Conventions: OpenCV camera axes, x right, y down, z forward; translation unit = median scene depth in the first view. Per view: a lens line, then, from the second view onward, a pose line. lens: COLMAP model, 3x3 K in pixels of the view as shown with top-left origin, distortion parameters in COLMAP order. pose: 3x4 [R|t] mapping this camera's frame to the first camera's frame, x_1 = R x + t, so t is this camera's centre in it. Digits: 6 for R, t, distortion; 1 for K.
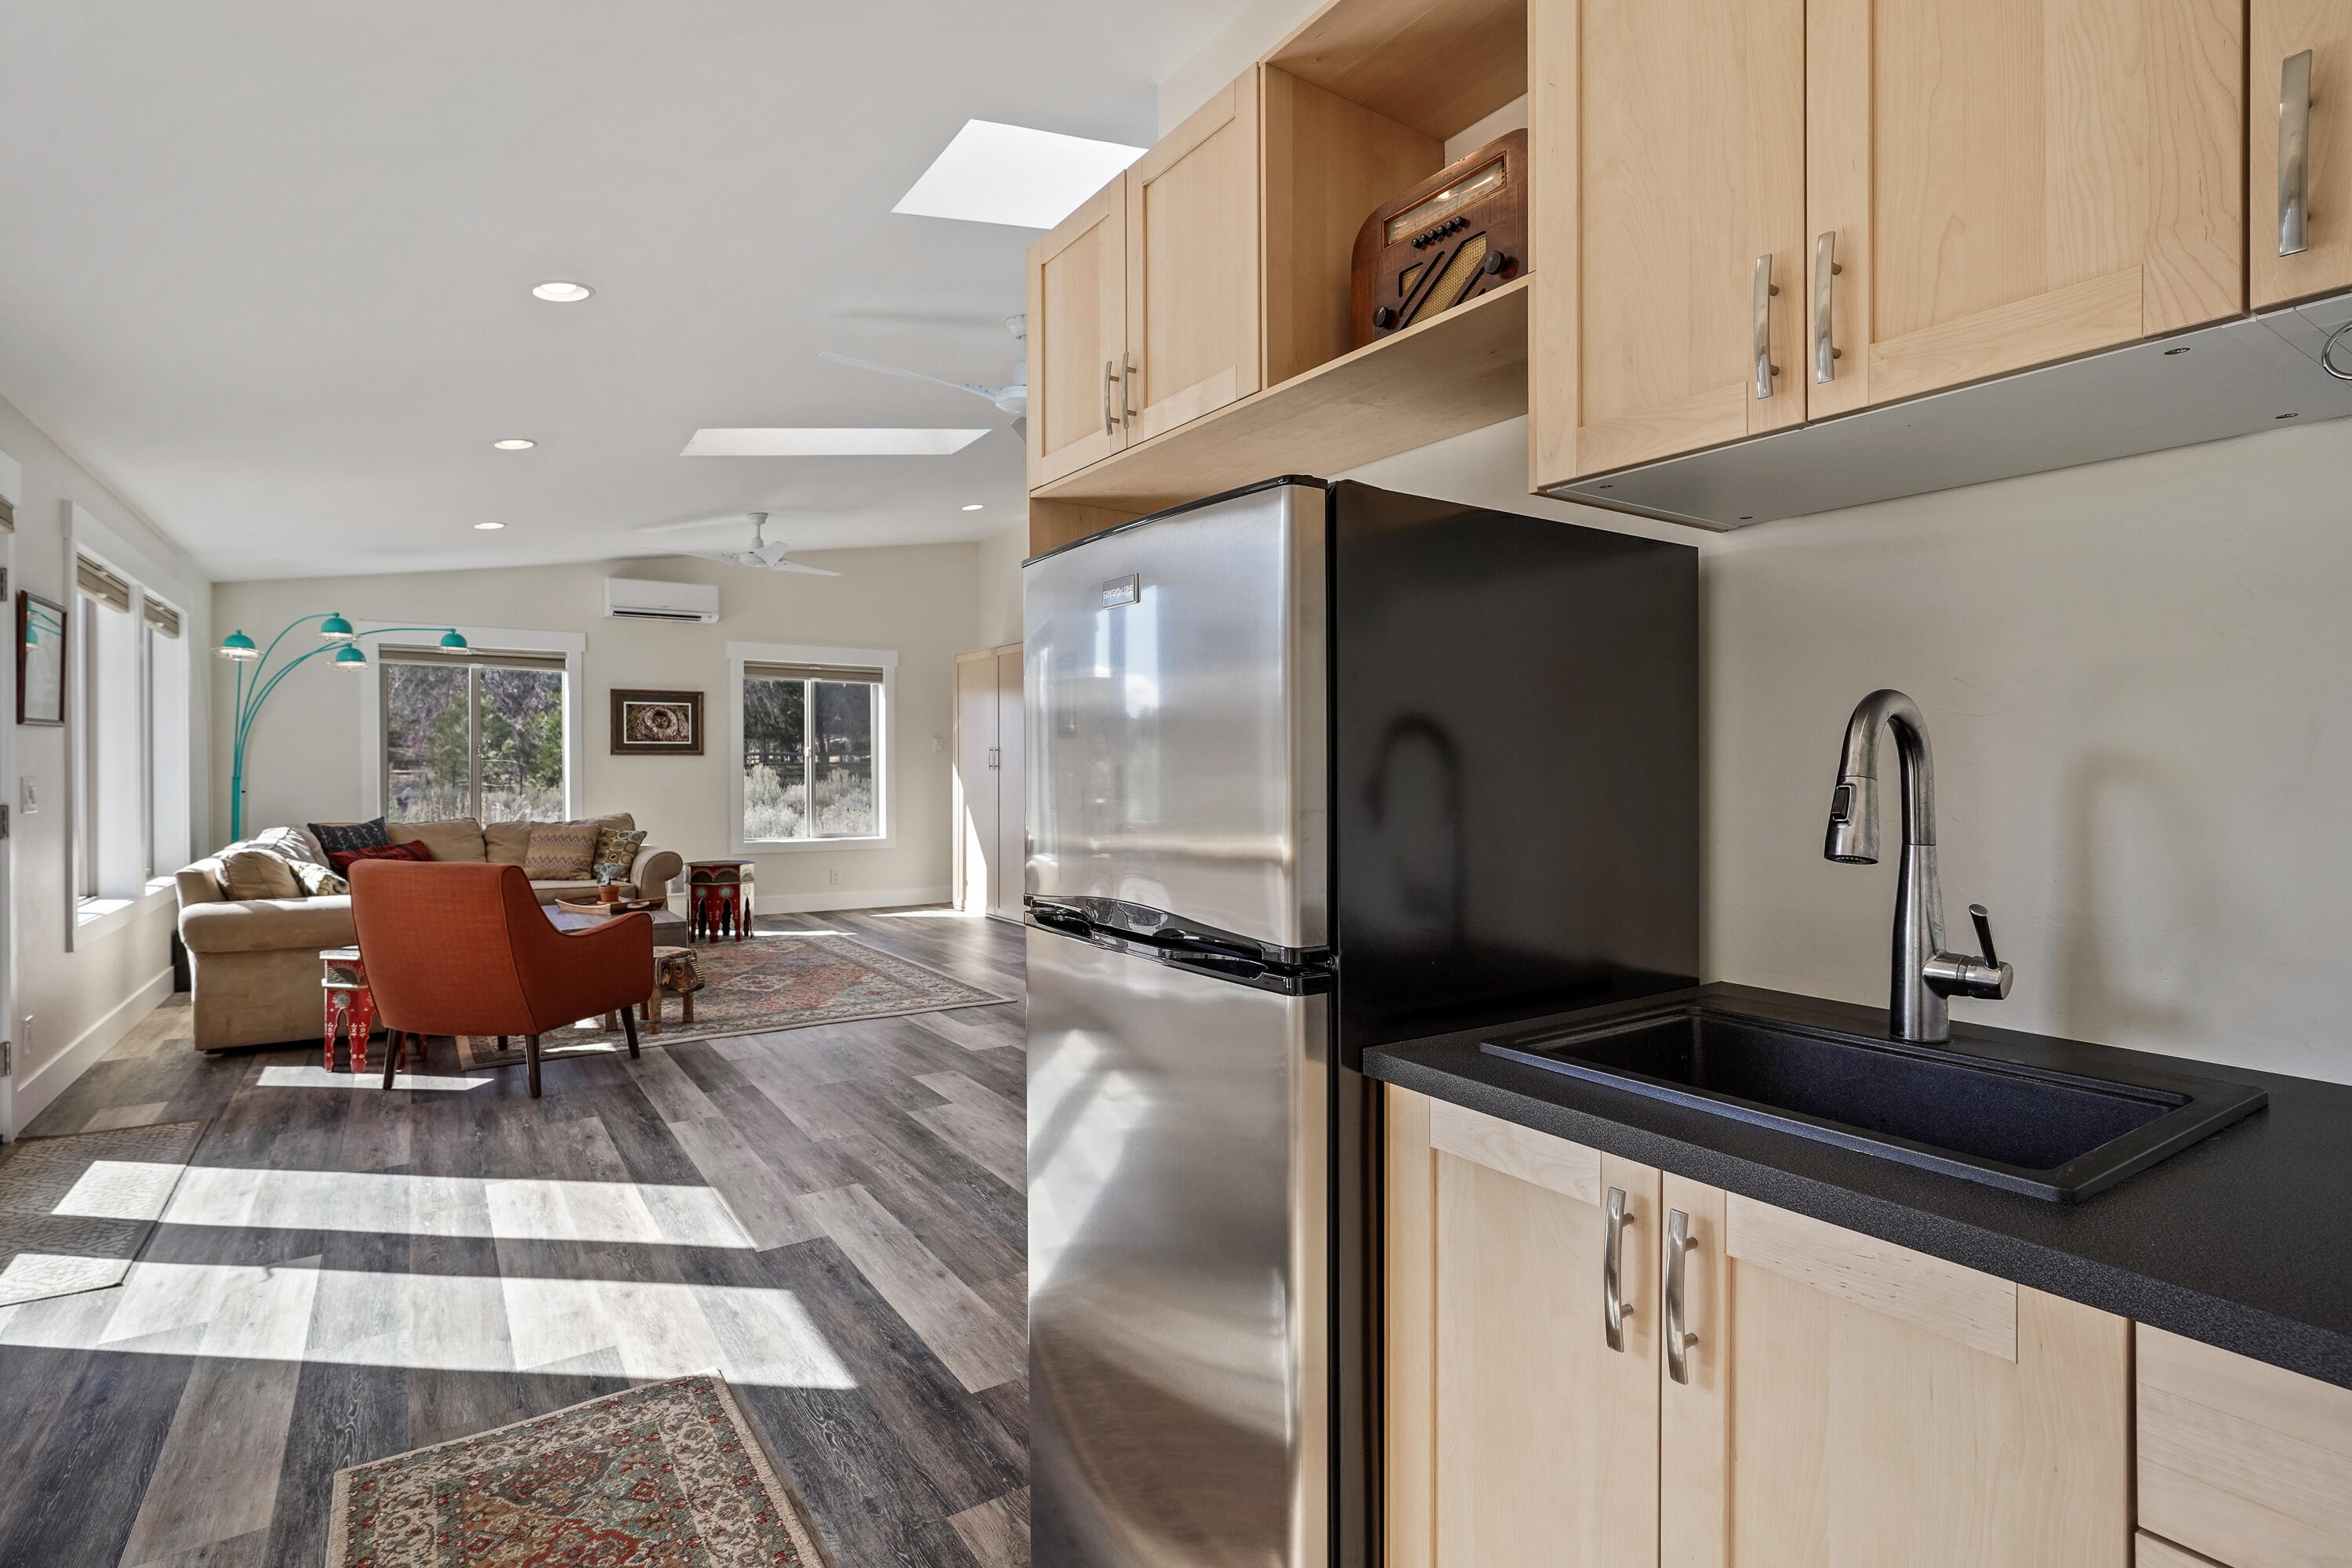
lens RADIAL K [[1137.7, 0, 1169.0], [0, 1137.7, 780.4], [0, 0, 1]] dist [-0.002030, 0.002792]
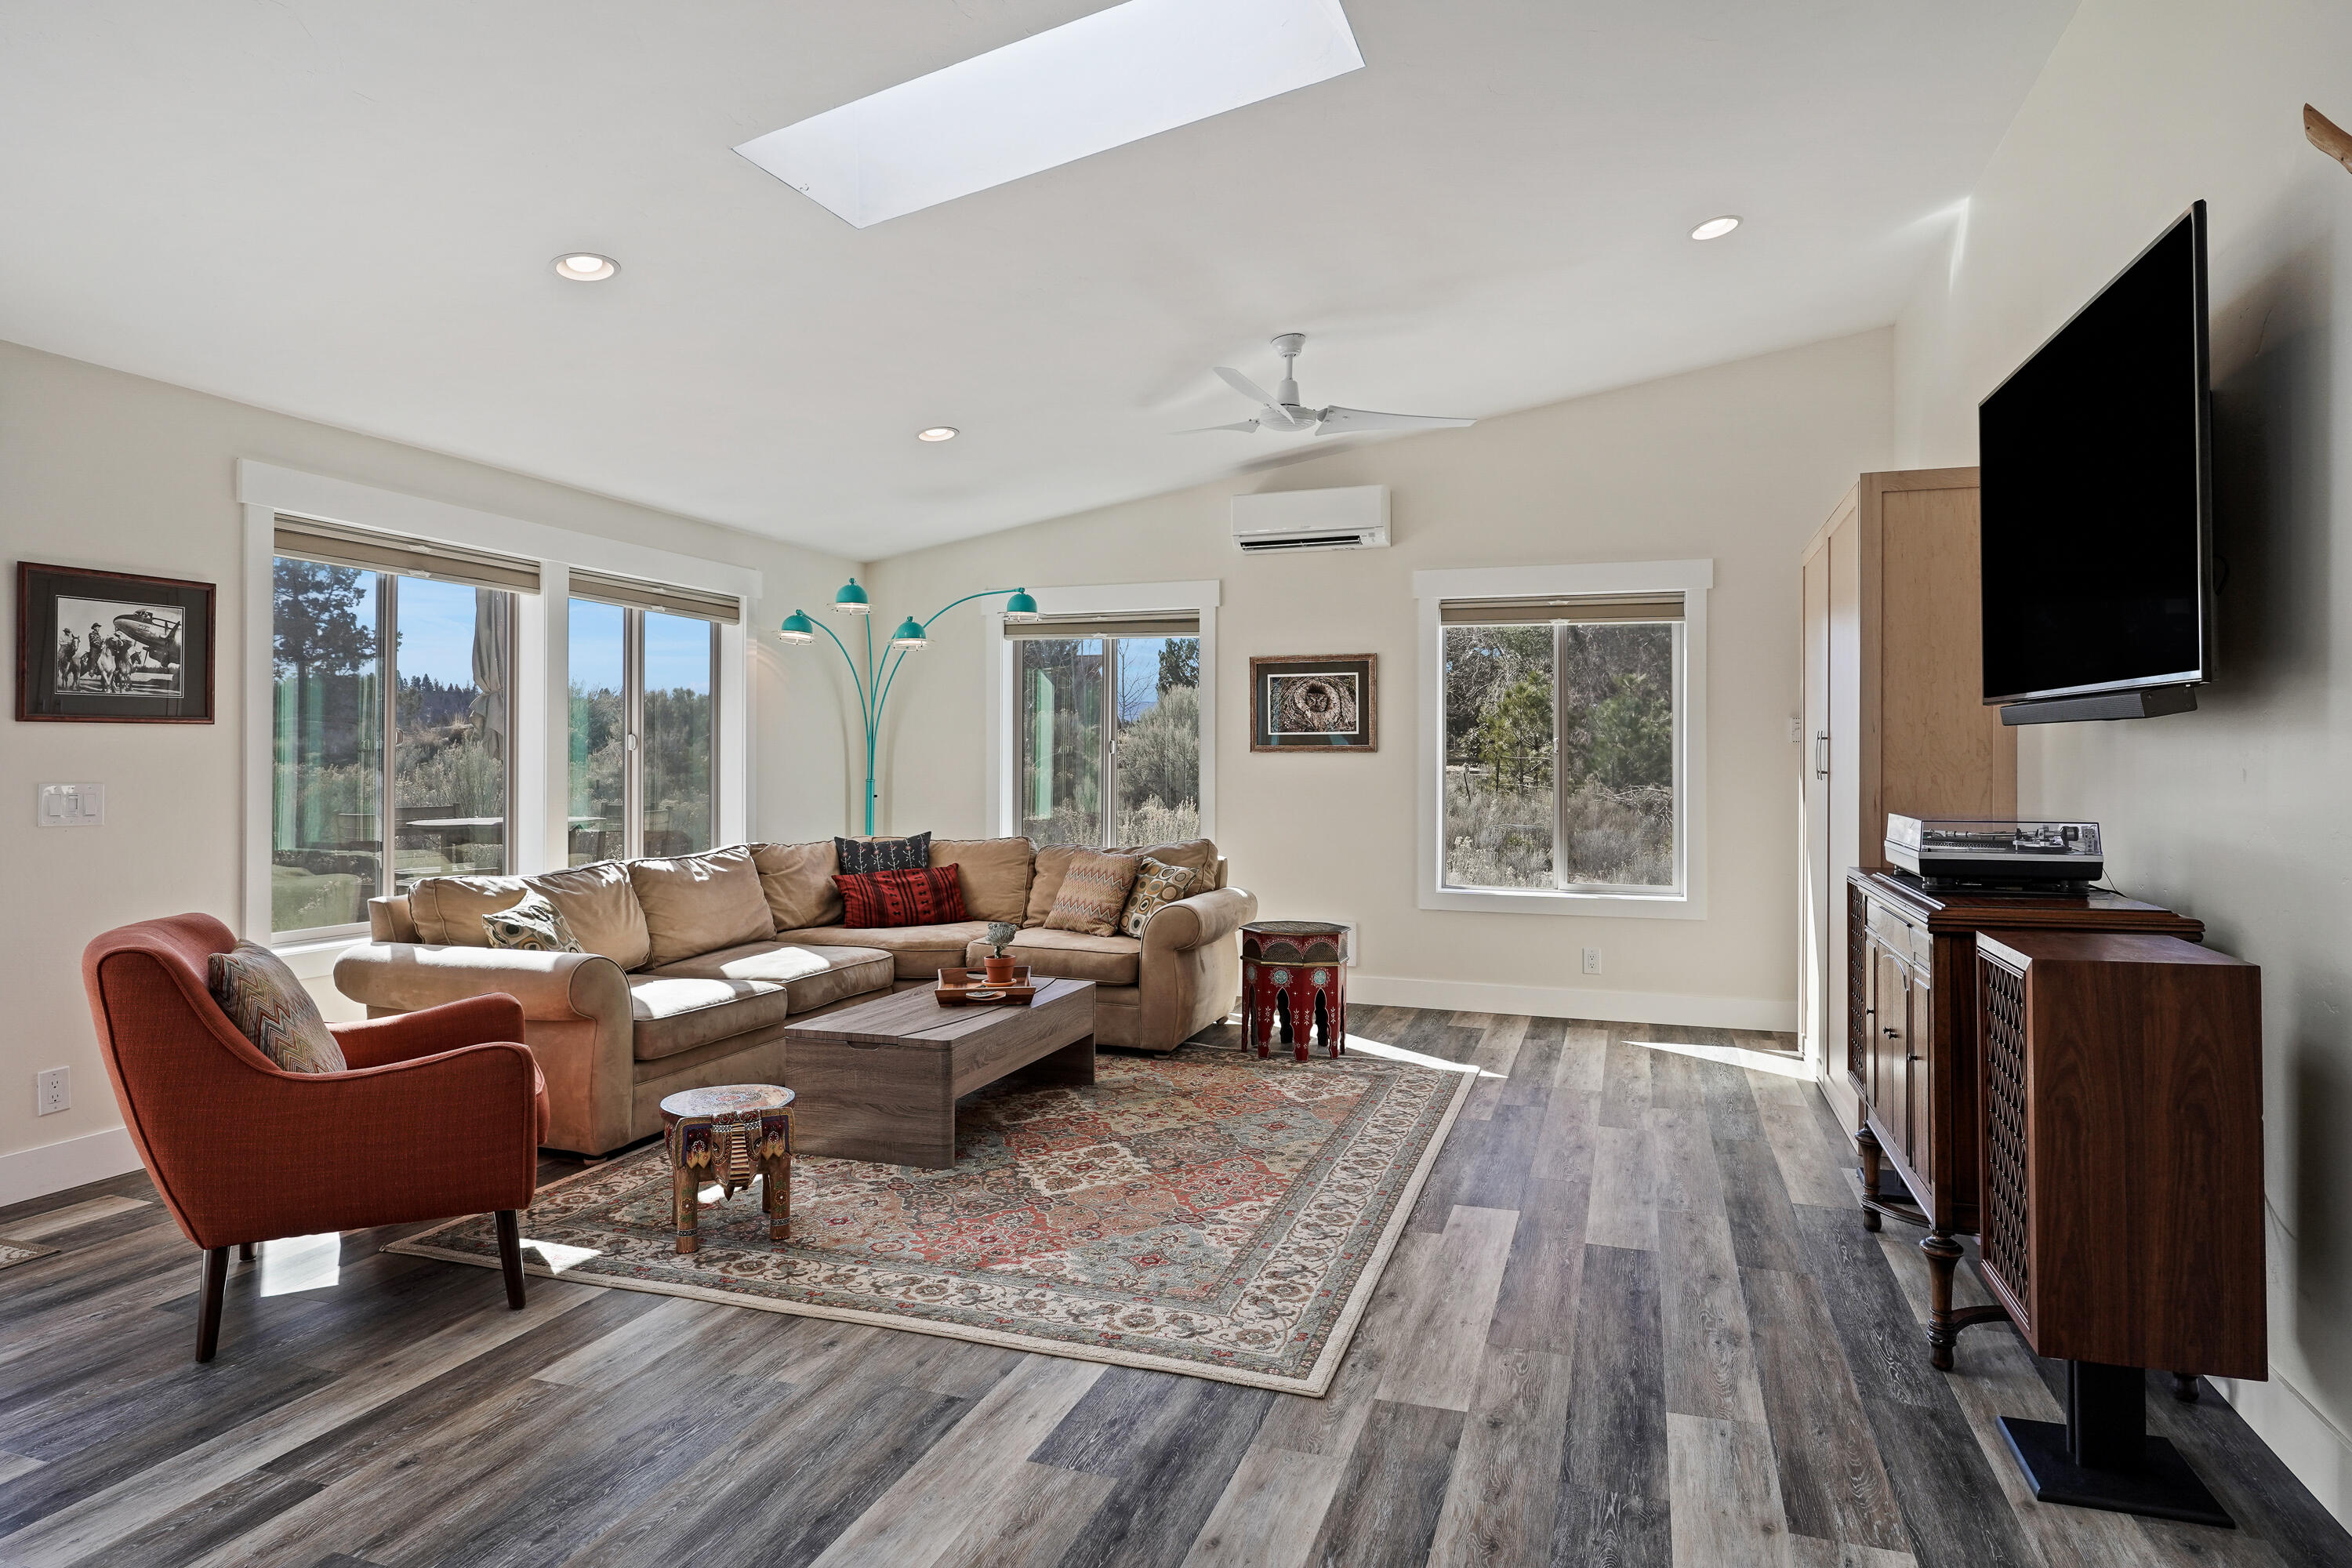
lens RADIAL K [[1339.6, 0, 1175.4], [0, 1339.6, 759.2], [0, 0, 1]] dist [-0.005812, 0.002364]
pose [[0.609056, 0.000207, -0.793127, 0.141268], [-0.012791, 0.999872, -0.009561, -0.010668], [0.793024, 0.015967, 0.608981, 0.511400]]
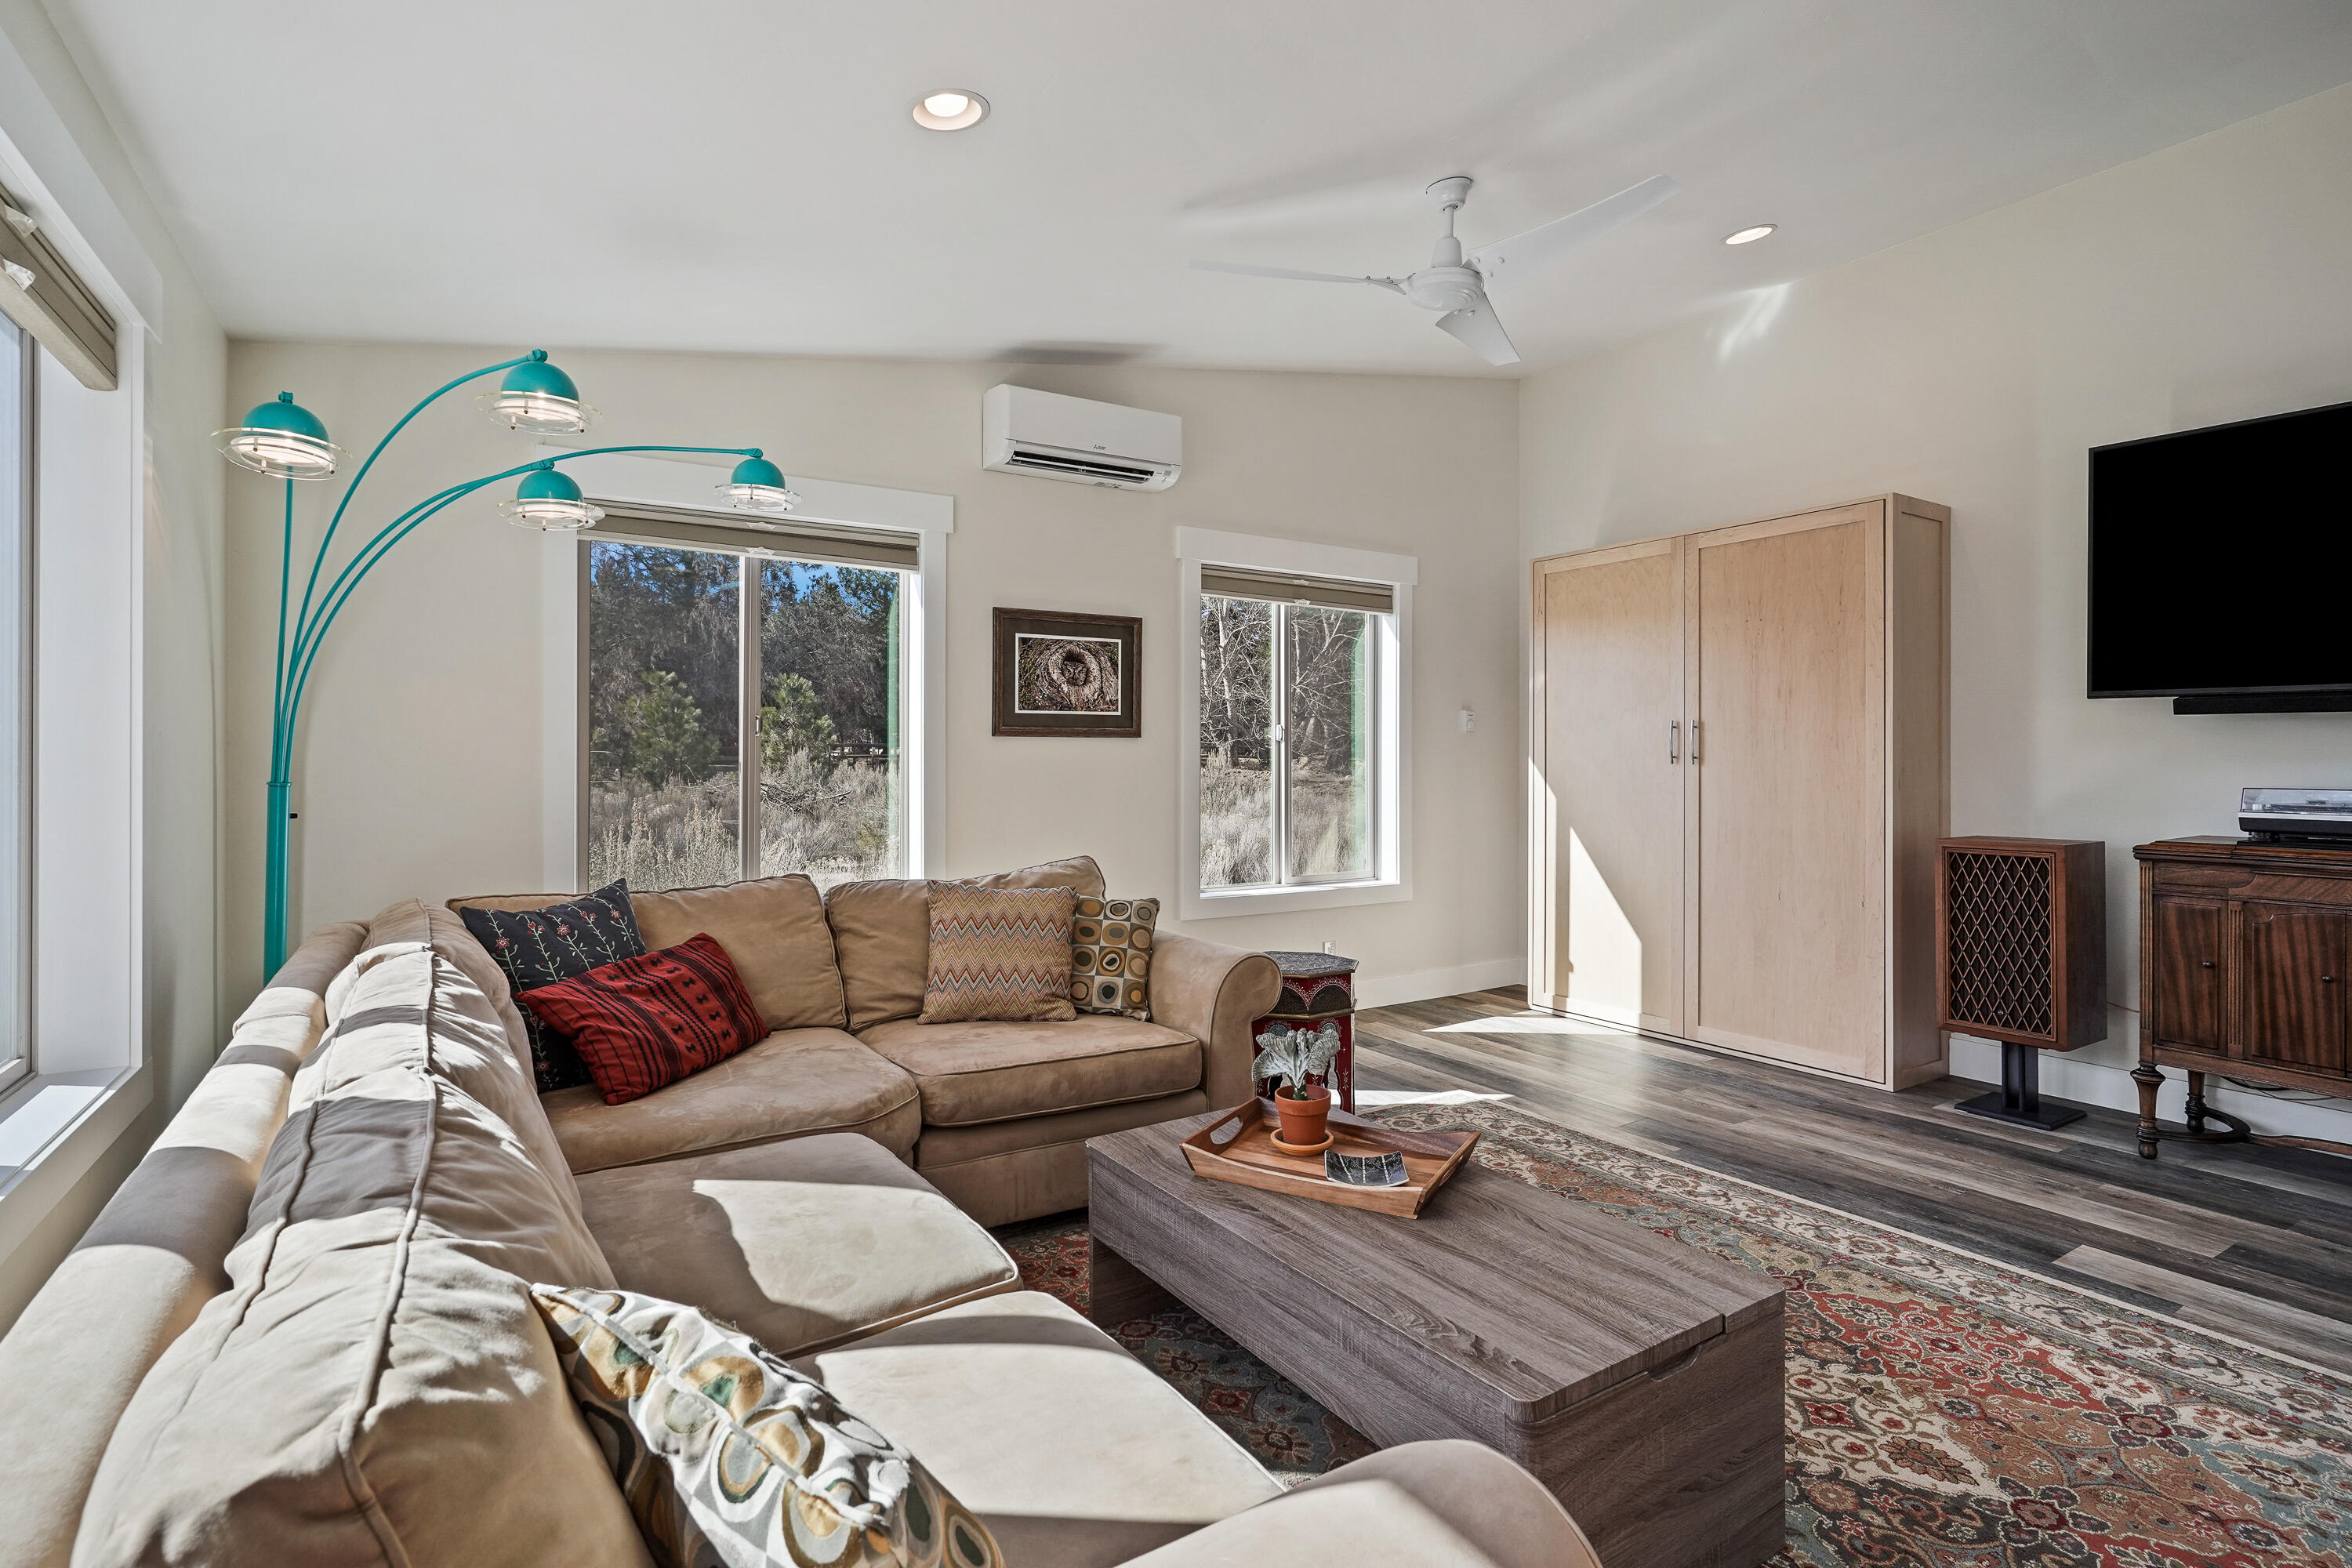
lens RADIAL K [[1137.7, 0, 1183.1], [0, 1137.7, 754.7], [0, 0, 1]] dist [-0.002030, 0.002792]
pose [[0.999907, 0.000362, -0.013654, -0.436038], [-0.000588, 0.999862, -0.016579, -0.005794], [0.013646, 0.016585, 0.999769, 0.532645]]
